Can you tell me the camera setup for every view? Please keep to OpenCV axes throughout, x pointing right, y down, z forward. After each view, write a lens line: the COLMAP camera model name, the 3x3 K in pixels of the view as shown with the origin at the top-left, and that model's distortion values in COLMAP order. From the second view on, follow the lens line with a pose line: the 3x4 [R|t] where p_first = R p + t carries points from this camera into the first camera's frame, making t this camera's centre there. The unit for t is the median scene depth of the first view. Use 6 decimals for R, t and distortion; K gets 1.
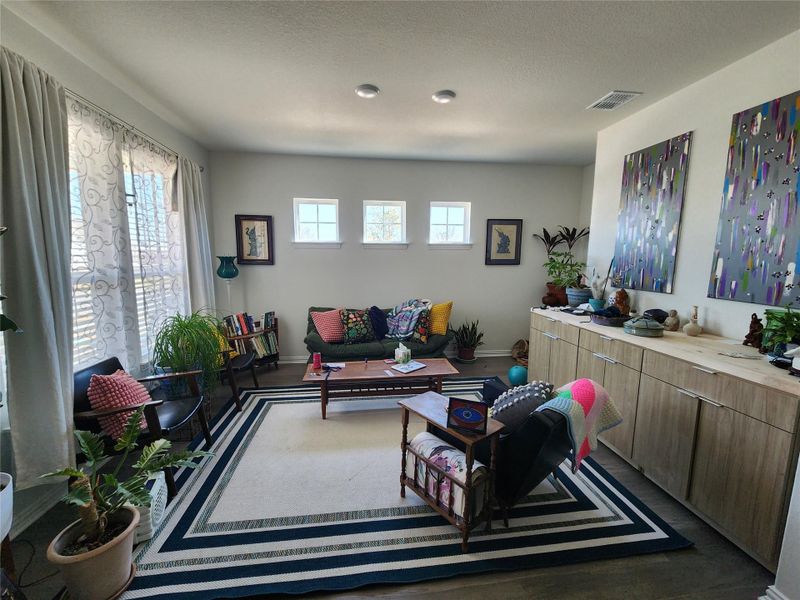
lens RADIAL K [[324.1, 0, 400.0], [0, 324.1, 300.0], [0, 0, 1]] dist [-0.001540, -0.000316]
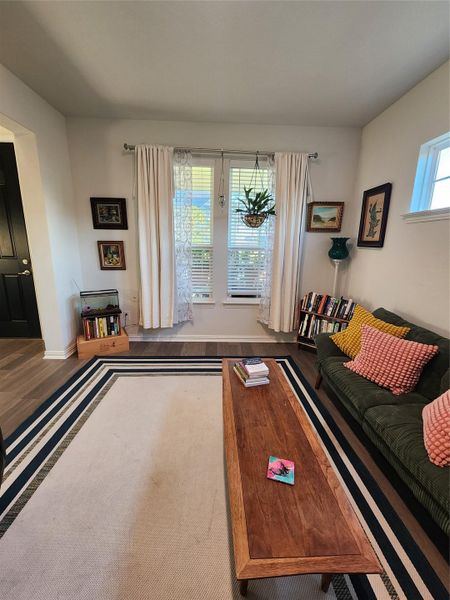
lens RADIAL K [[243.1, 0, 225.0], [0, 243.1, 300.0], [0, 0, 1]] dist [-0.001540, -0.000316]
pose [[-0.096162, 0.221040, -0.970512, 0.264715], [-0.145384, 0.961455, 0.233382, -0.068982], [0.984691, 0.163539, -0.060320, 0.692291]]
